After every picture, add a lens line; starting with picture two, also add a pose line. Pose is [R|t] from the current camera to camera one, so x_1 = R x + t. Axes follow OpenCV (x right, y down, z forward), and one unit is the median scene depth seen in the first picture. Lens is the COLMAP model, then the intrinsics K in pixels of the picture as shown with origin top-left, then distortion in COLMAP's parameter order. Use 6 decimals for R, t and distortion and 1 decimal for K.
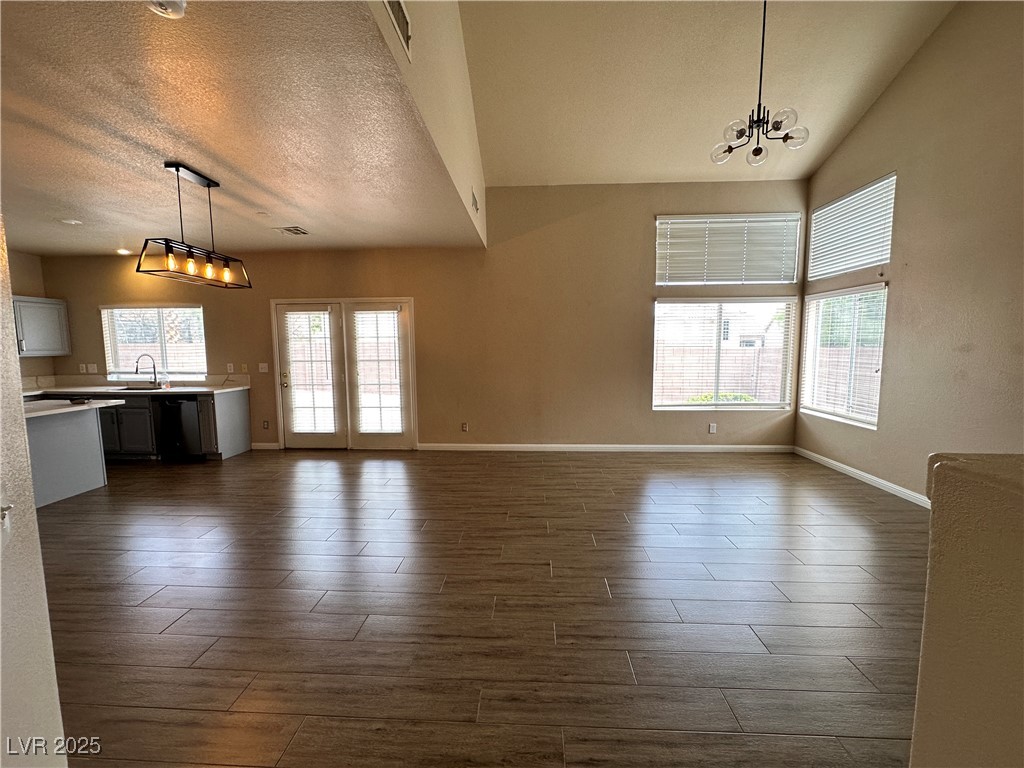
lens RADIAL K [[411.0, 0, 514.2], [0, 411.0, 383.0], [0, 0, 1]] dist [-0.002238, 0.000085]
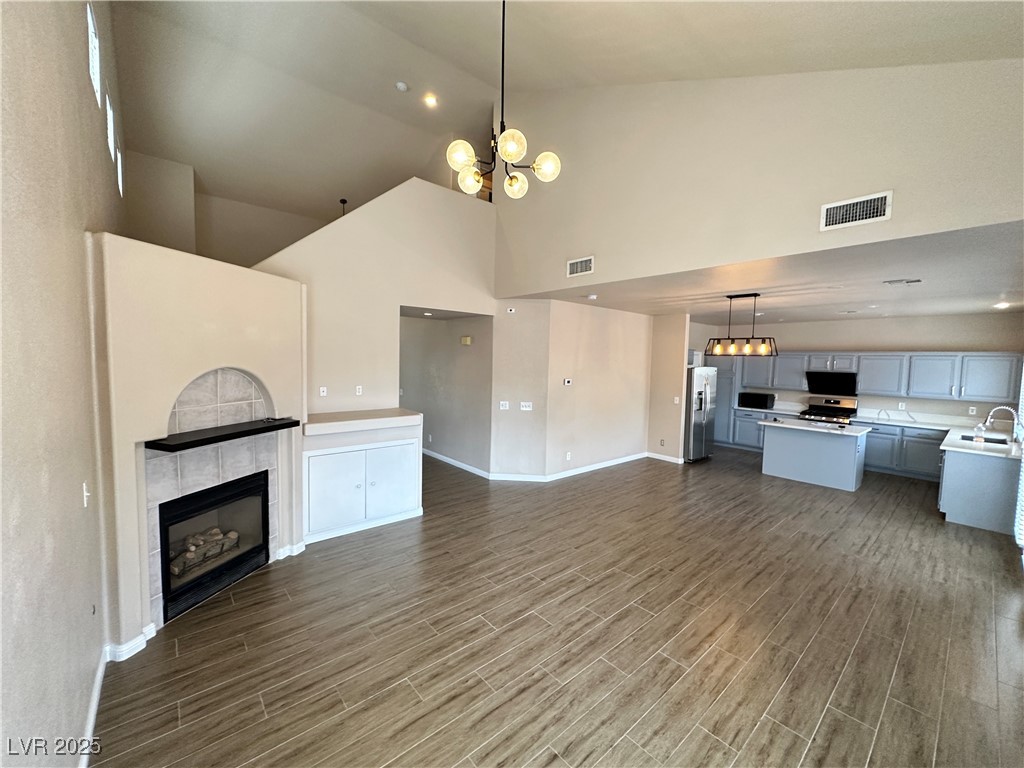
lens RADIAL K [[411.0, 0, 516.8], [0, 411.0, 383.6], [0, 0, 1]] dist [-0.002238, 0.000085]
pose [[-0.719728, 0.034476, -0.693399, 1.077634], [-0.085638, 0.986730, 0.137950, -0.285730], [0.688954, 0.158668, -0.707225, 1.567211]]
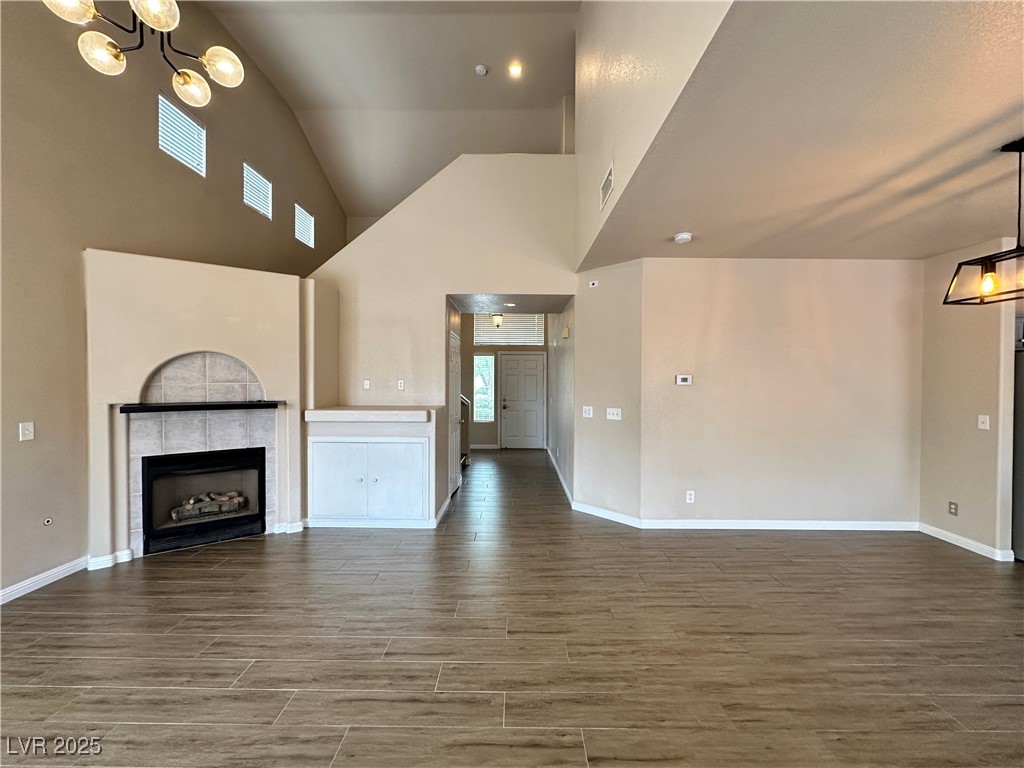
lens RADIAL K [[411.0, 0, 512.3], [0, 411.0, 382.8], [0, 0, 1]] dist [-0.002238, 0.000085]
pose [[-0.999112, 0.004107, -0.041940, 0.097557], [-0.000454, 0.994132, 0.108170, -0.168638], [0.042138, 0.108093, -0.993247, 1.587236]]
